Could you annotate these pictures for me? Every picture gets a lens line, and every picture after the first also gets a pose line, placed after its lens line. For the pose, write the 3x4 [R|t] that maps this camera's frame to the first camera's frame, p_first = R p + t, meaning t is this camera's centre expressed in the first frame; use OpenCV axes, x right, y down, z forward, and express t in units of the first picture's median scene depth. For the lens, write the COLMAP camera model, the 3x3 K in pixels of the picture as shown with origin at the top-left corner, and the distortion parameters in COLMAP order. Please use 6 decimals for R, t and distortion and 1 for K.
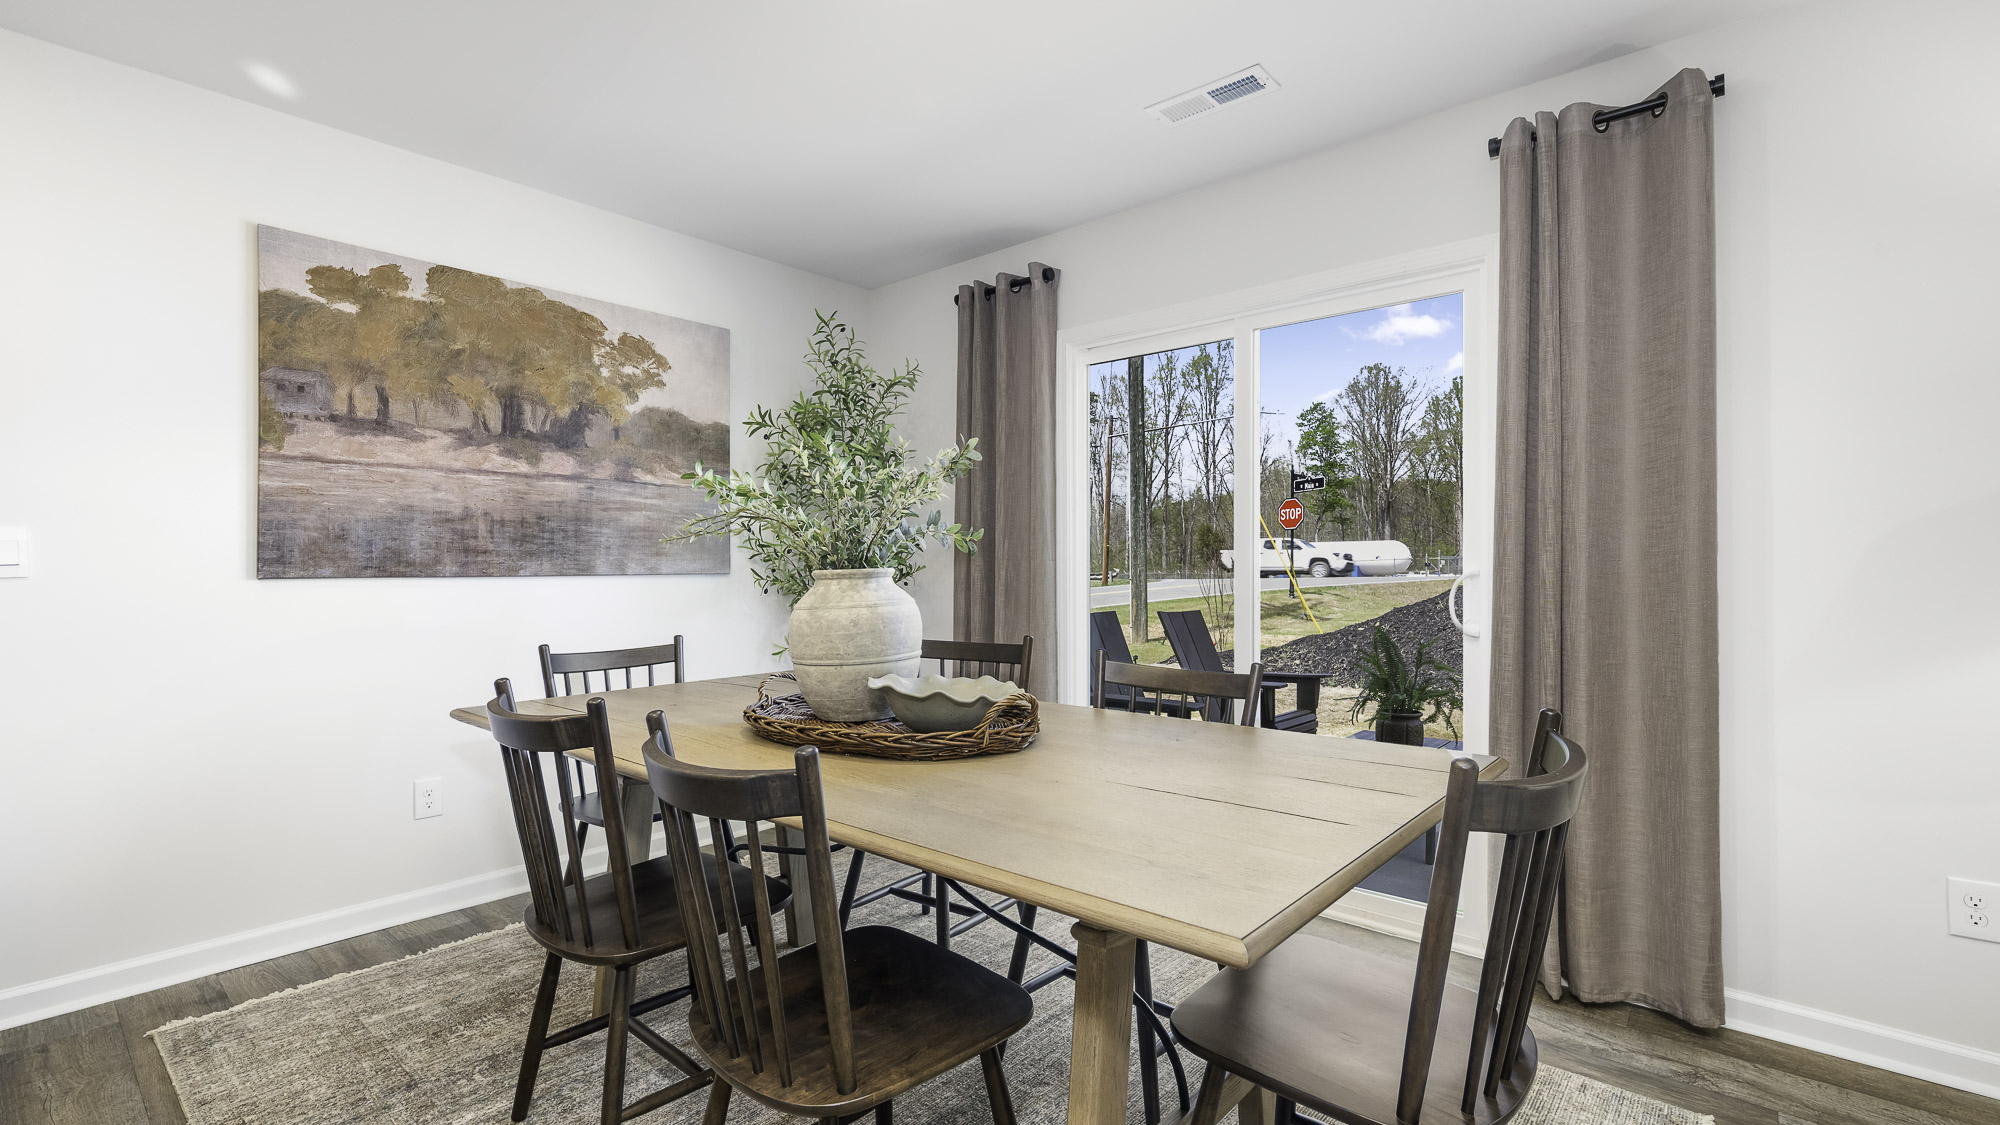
lens RADIAL K [[896.8, 0, 996.9], [0, 896.8, 555.0], [0, 0, 1]] dist [0.011893, -0.000014]
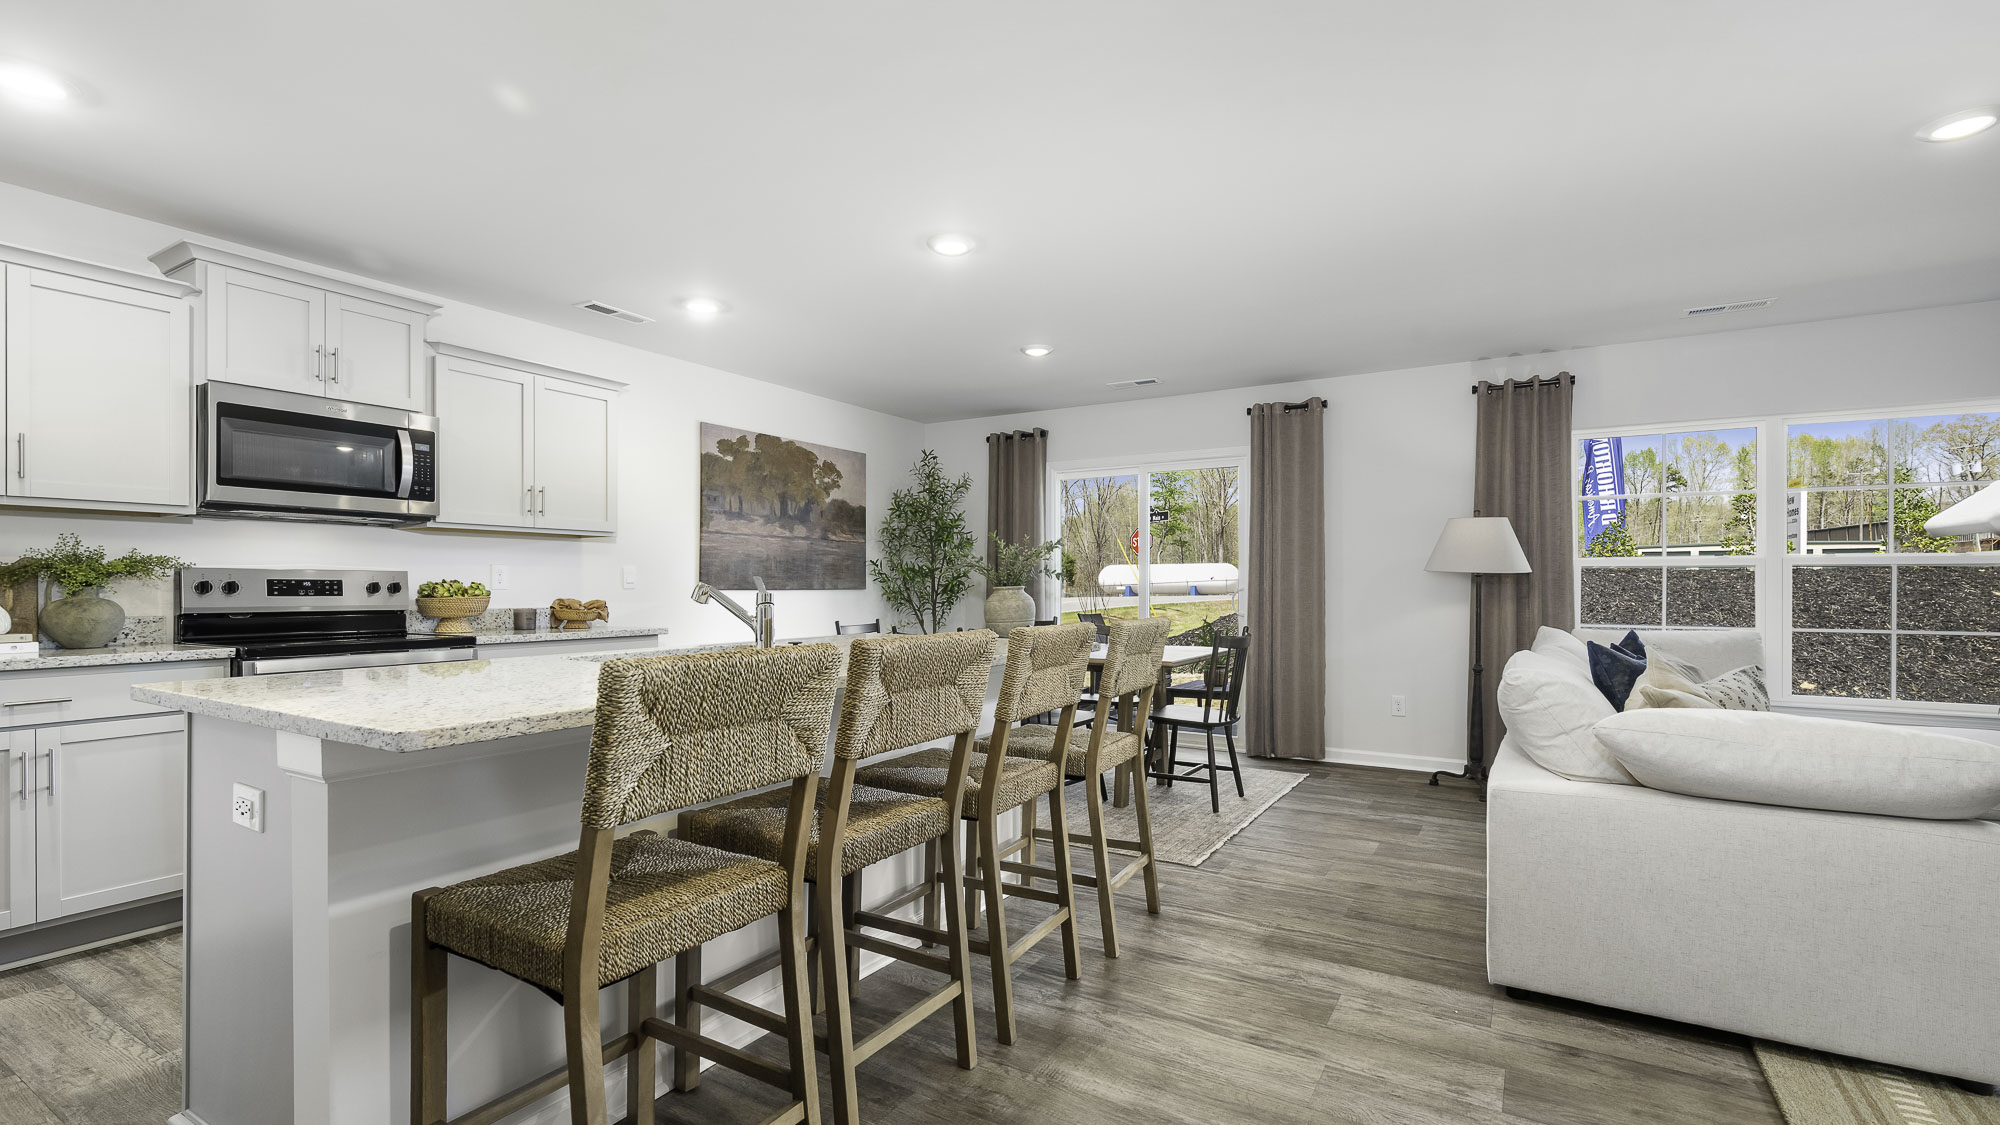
lens RADIAL K [[896.8, 0, 1008.1], [0, 896.8, 580.5], [0, 0, 1]] dist [0.011893, -0.000014]
pose [[0.984445, 0.003905, 0.175651, -0.390647], [-0.005079, 0.999968, 0.006235, -0.010126], [-0.175621, -0.007030, 0.984433, -0.973837]]
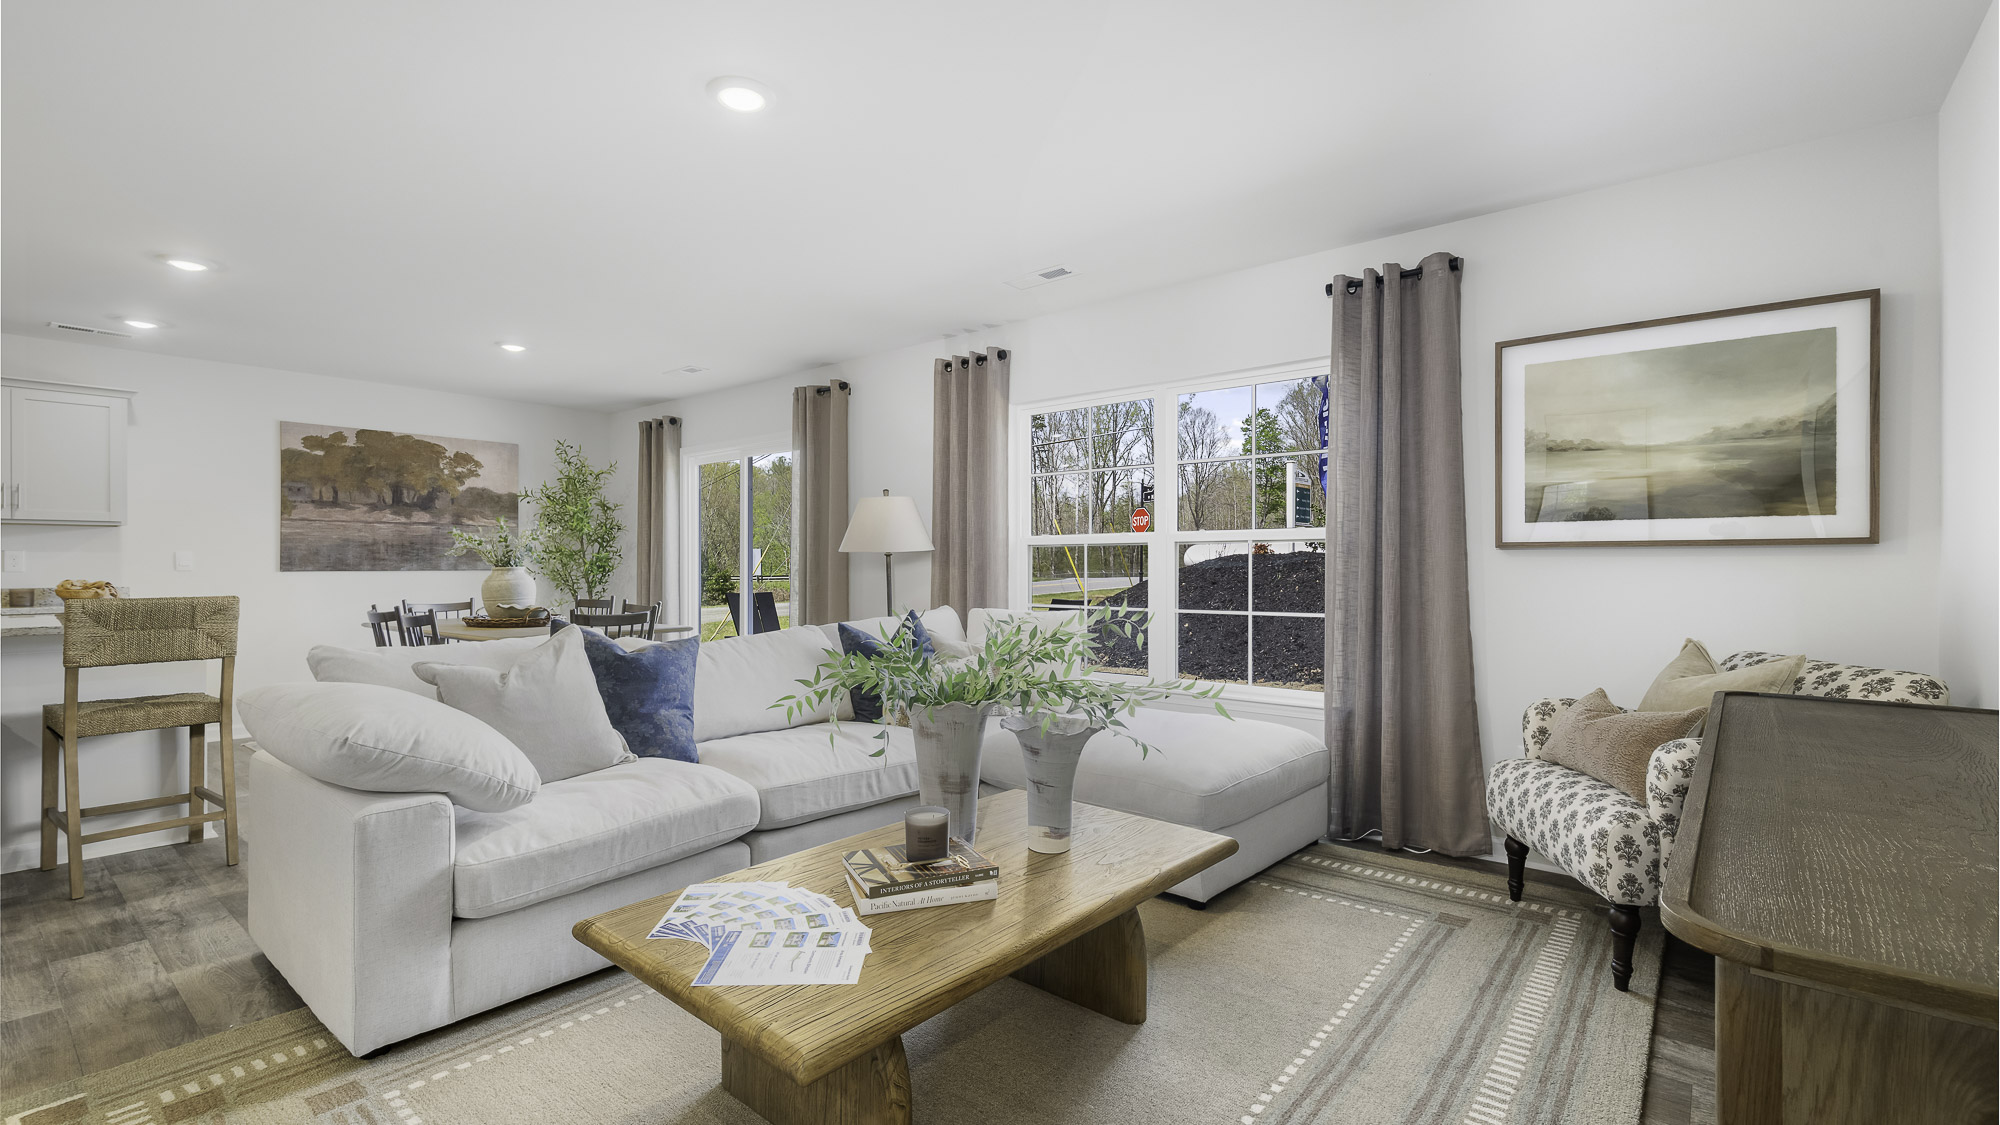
lens RADIAL K [[896.8, 0, 988.1], [0, 896.8, 555.8], [0, 0, 1]] dist [0.011893, -0.000014]
pose [[0.999858, 0.000734, 0.016815, 0.805880], [-0.000748, 0.999999, 0.000796, -0.014569], [-0.016814, -0.000809, 0.999858, -1.132101]]
